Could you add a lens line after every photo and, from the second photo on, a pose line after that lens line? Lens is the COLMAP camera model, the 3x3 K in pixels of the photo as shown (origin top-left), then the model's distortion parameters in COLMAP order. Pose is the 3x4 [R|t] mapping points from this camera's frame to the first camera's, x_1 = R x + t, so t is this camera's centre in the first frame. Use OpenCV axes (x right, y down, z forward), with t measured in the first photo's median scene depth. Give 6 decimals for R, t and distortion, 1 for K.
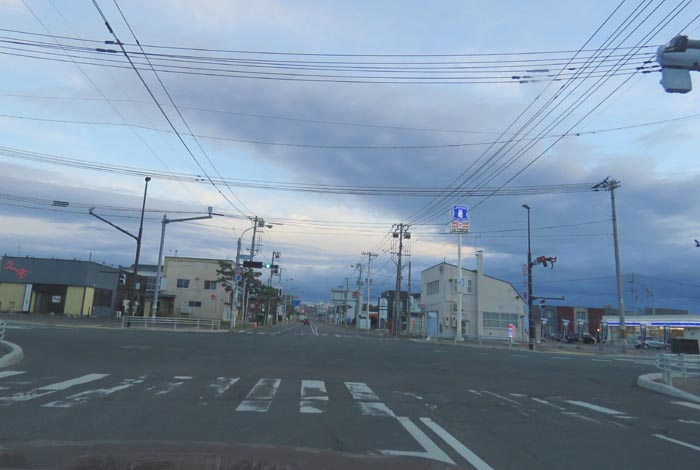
lens RADIAL K [[453.4, 0, 350.0], [0, 453.4, 235.0], [0, 0, 1]] dist [0.000310, 0.000402]
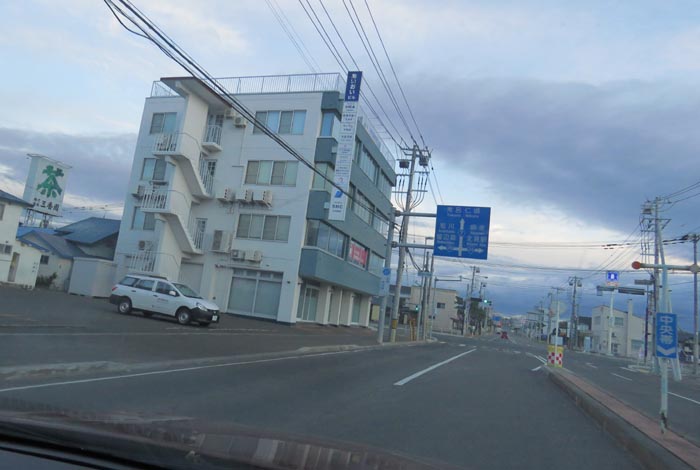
lens RADIAL K [[448.7, 0, 336.9], [0, 448.7, 233.2], [0, 0, 1]] dist [-0.003227, -0.000968]
pose [[0.902988, -0.008564, -0.429579, 0.015695], [0.000044, 0.999803, -0.019841, -0.057870], [0.429665, 0.017897, 0.902811, -0.291622]]
